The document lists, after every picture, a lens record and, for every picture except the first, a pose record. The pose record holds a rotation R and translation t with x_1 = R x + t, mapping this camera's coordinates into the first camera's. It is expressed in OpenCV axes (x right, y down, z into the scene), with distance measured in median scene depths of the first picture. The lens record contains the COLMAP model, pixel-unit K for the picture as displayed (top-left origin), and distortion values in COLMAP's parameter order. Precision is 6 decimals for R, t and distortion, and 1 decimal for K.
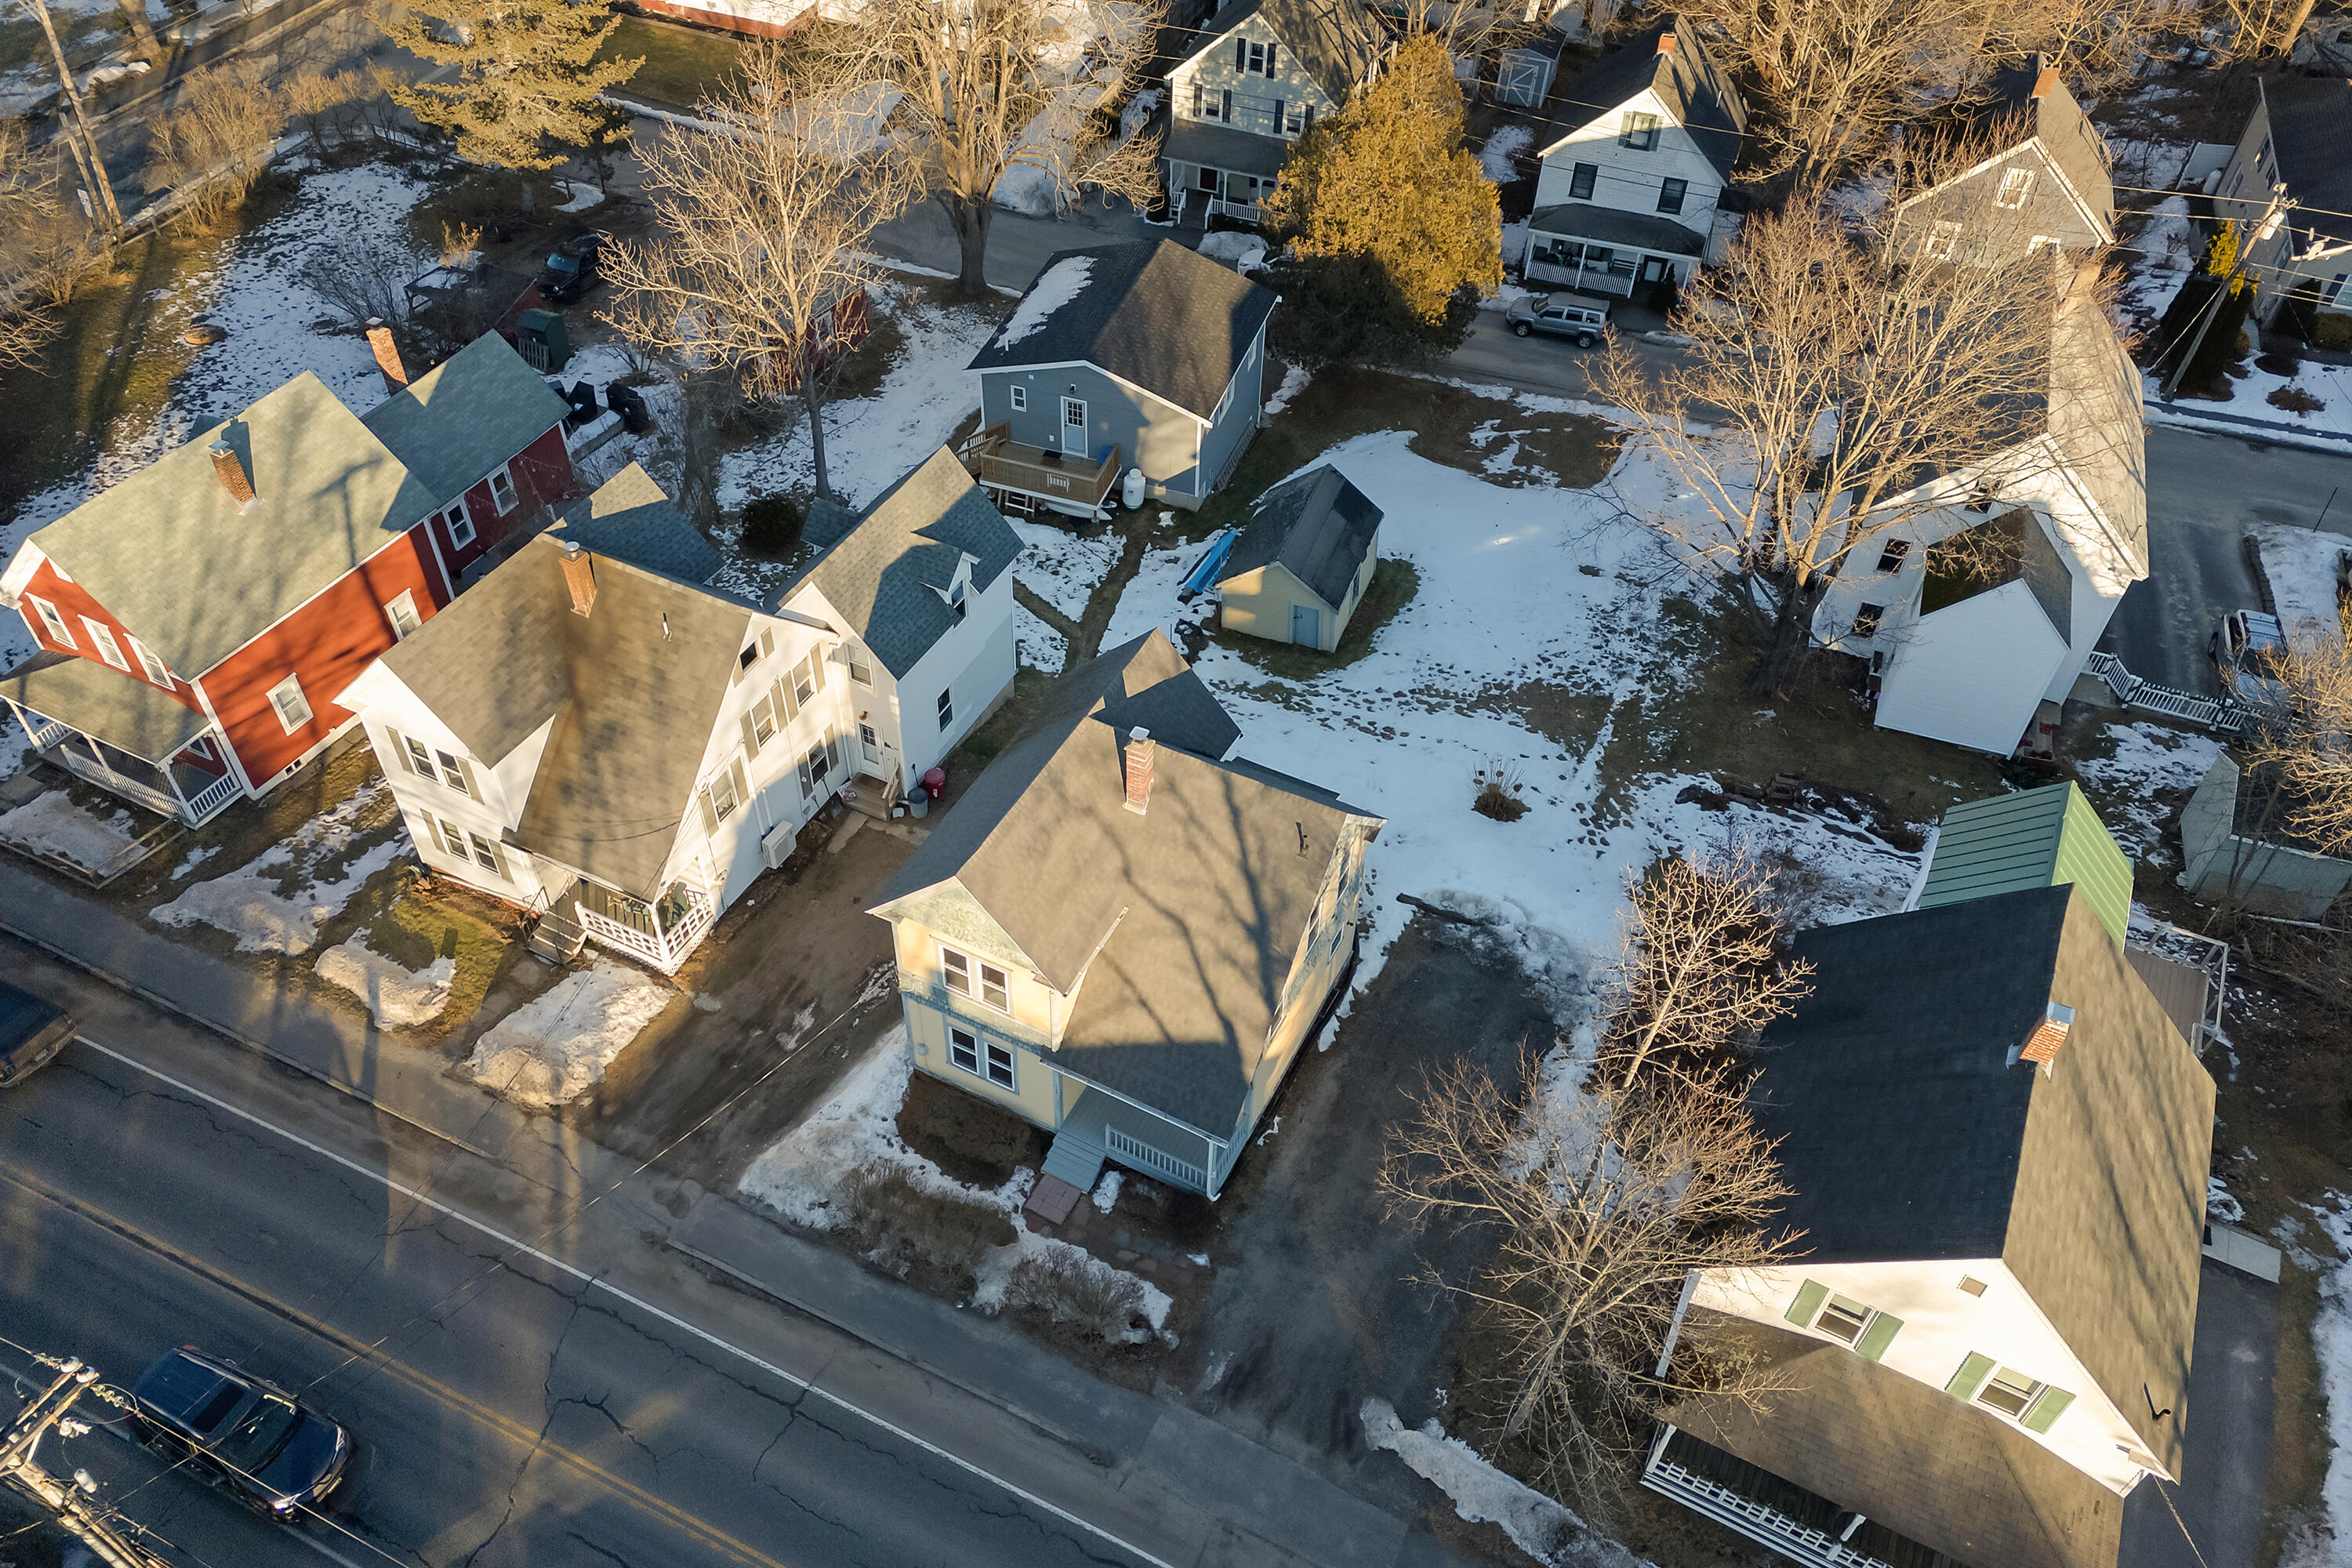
lens RADIAL K [[1696.8, 0, 1177.5], [0, 1696.8, 774.4], [0, 0, 1]] dist [0.113004, -0.030765]
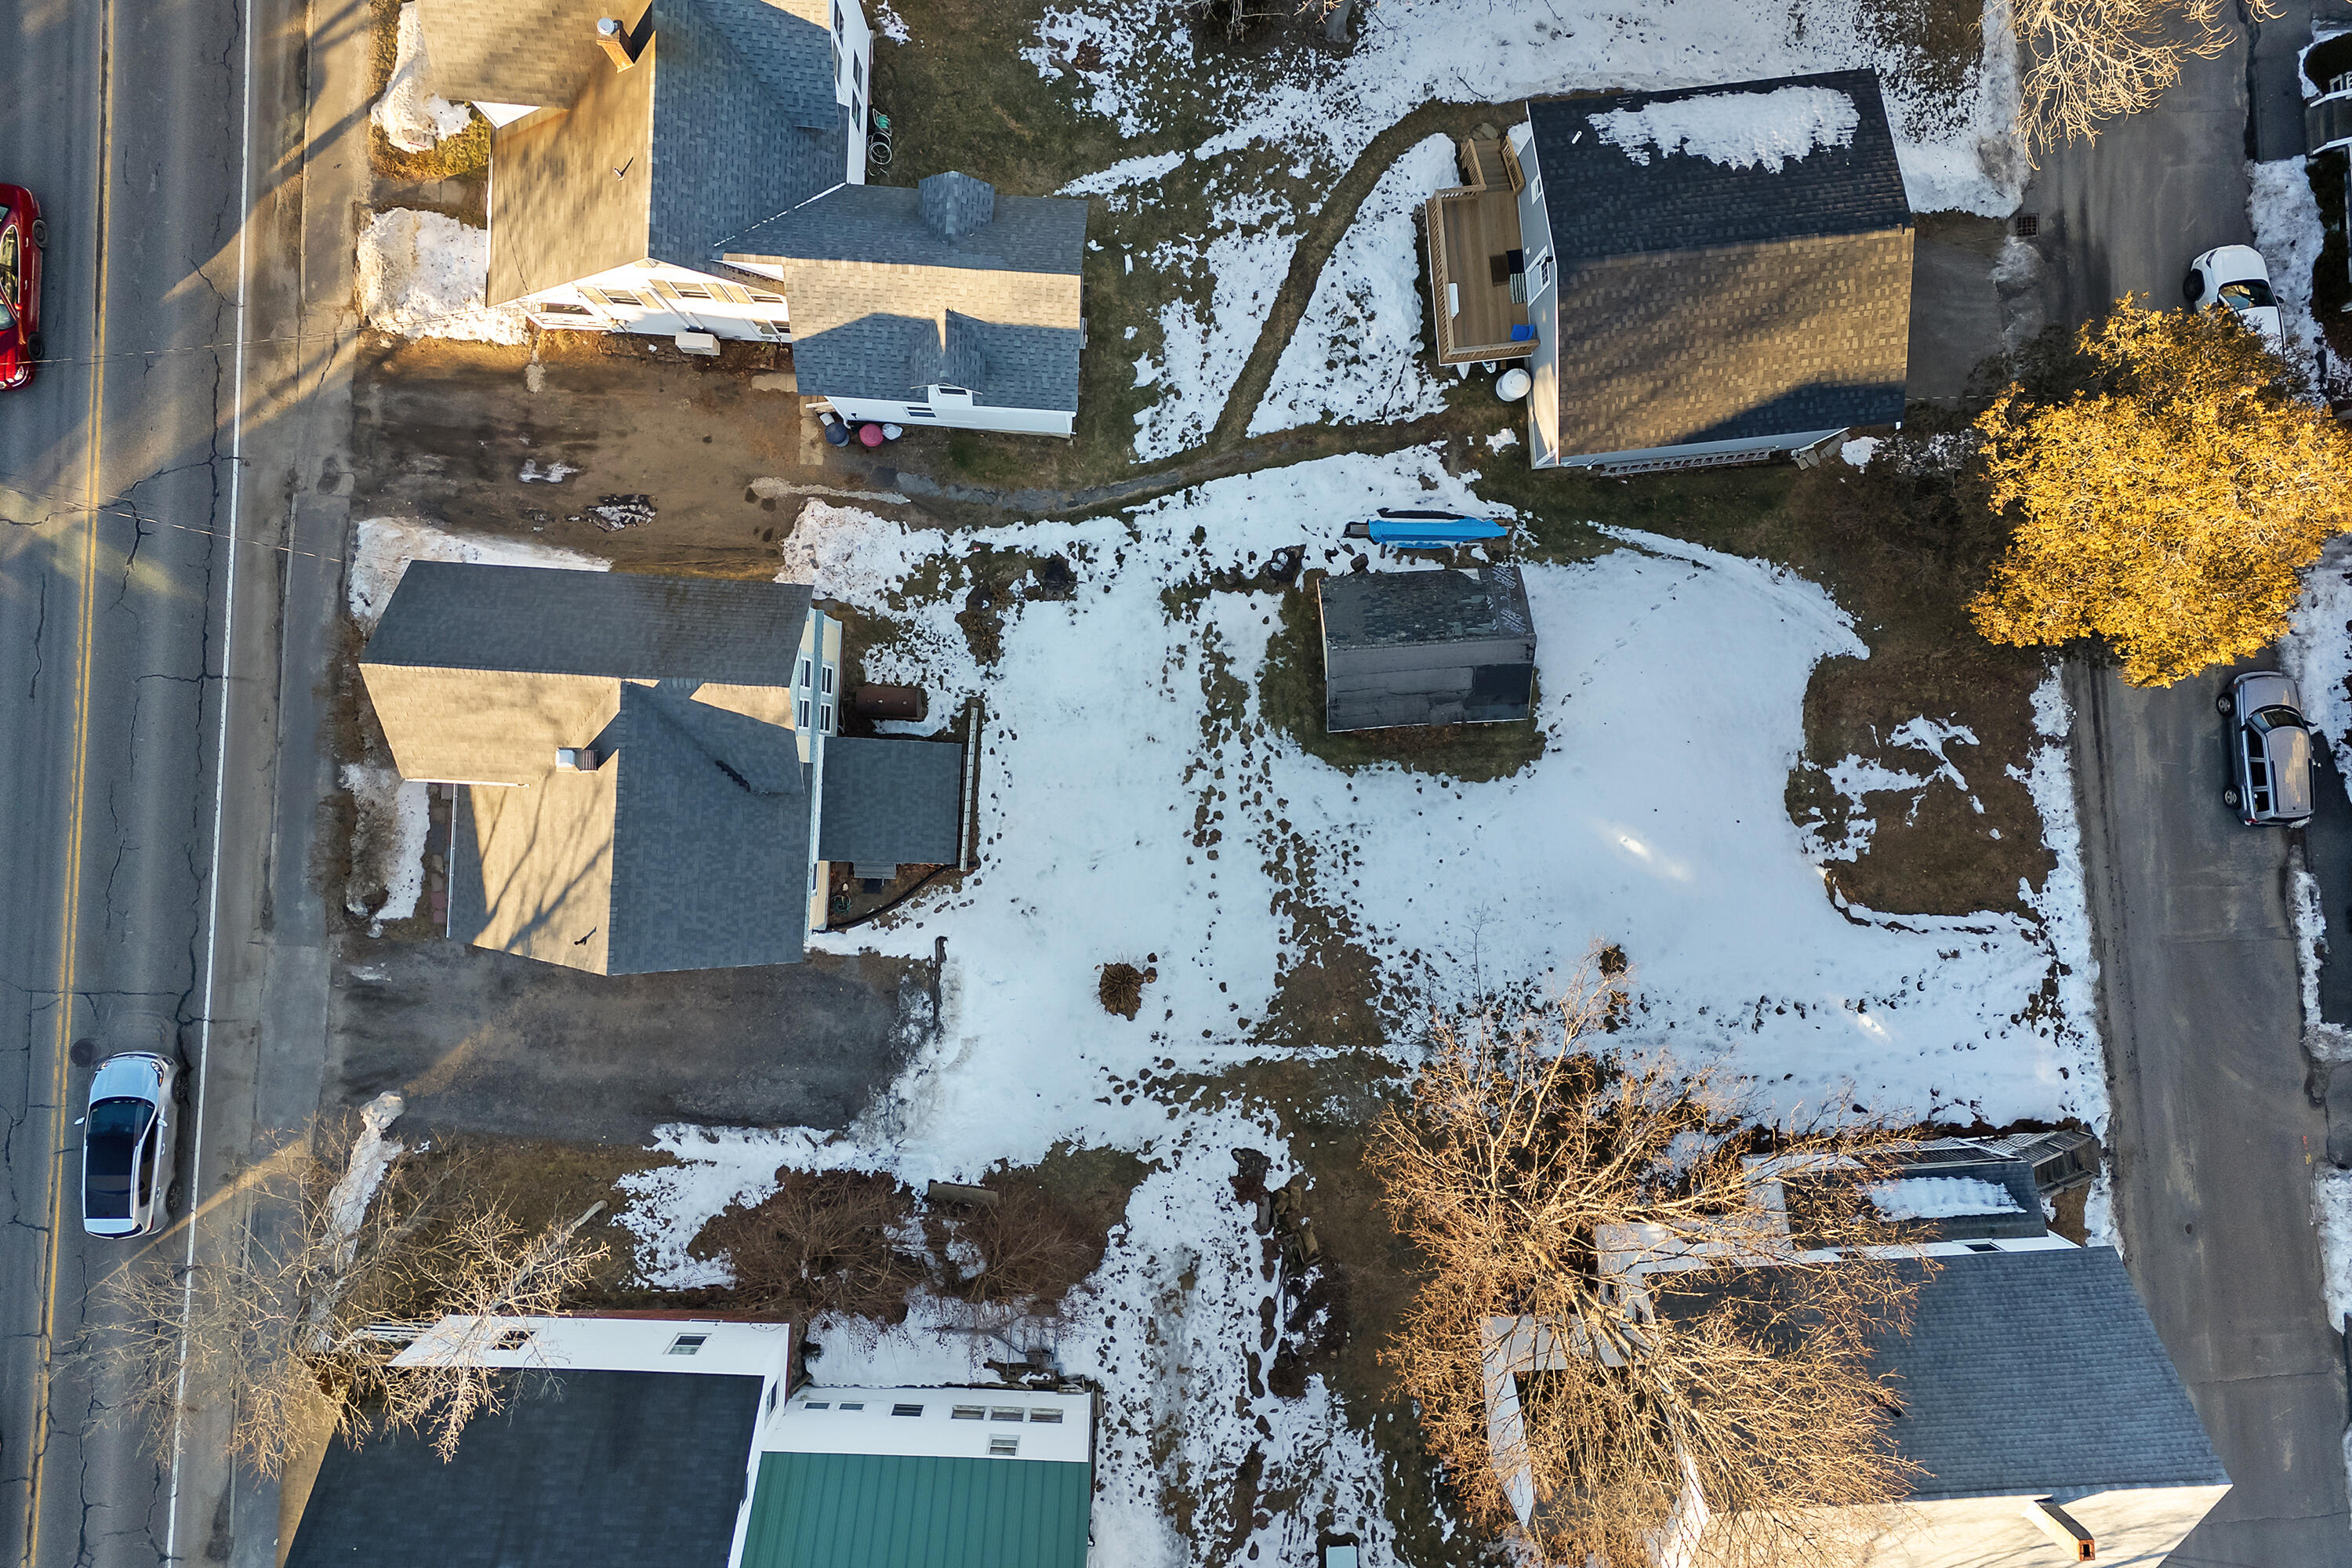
lens RADIAL K [[1696.8, 0, 1179.1], [0, 1696.8, 773.2], [0, 0, 1]] dist [0.113004, -0.030765]
pose [[0.405826, 0.913907, -0.008879, 0.096238], [-0.662375, 0.300798, 0.686134, -0.654301], [0.629734, -0.272570, 0.727421, 0.349661]]
